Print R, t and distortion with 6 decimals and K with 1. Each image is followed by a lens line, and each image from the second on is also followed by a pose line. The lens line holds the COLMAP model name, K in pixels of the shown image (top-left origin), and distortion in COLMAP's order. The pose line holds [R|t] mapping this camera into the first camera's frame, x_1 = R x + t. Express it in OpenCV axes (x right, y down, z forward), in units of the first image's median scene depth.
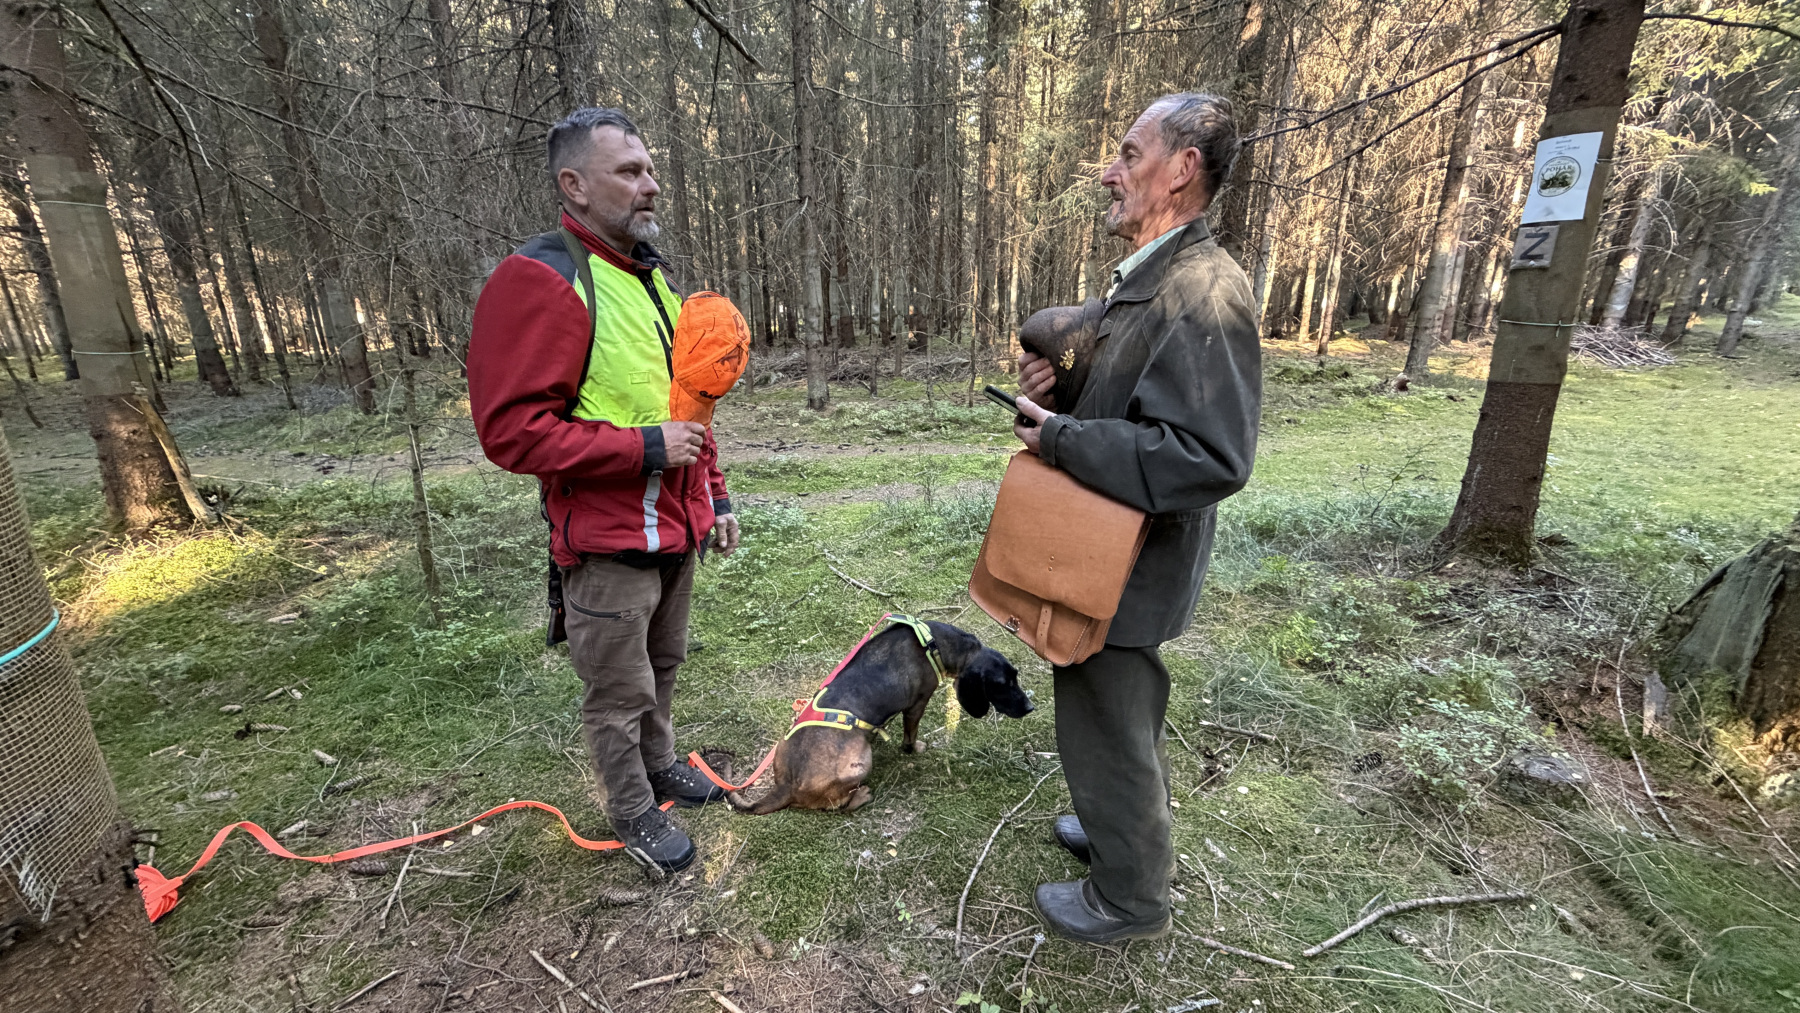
lens RADIAL K [[706.3, 0, 900.0], [0, 706.3, 506.5], [0, 0, 1]] dist [0.000647, 0.000034]
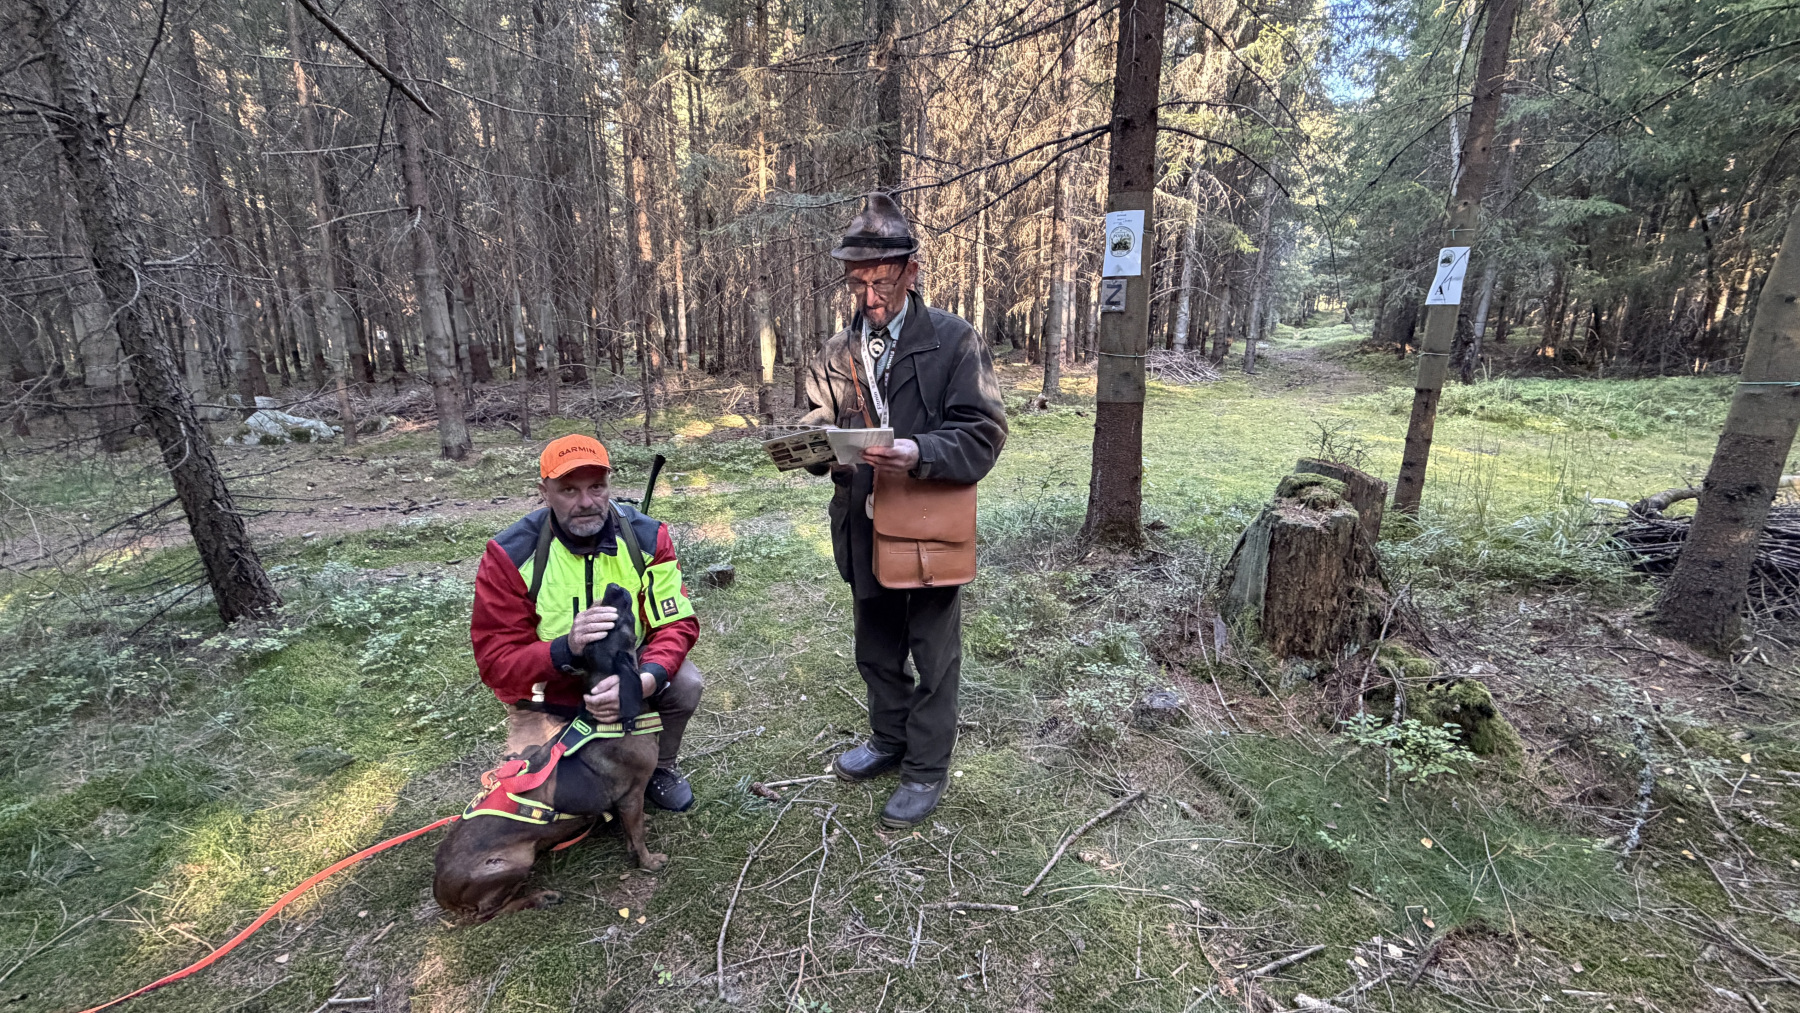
lens RADIAL K [[808.5, 0, 900.0], [0, 808.5, 506.5], [0, 0, 1]] dist [-0.000286, -0.000056]
pose [[0.908313, -0.089201, 0.408670, -0.067166], [0.110842, 0.993399, -0.029528, 0.006688], [-0.403339, 0.072118, 0.912204, -0.128313]]
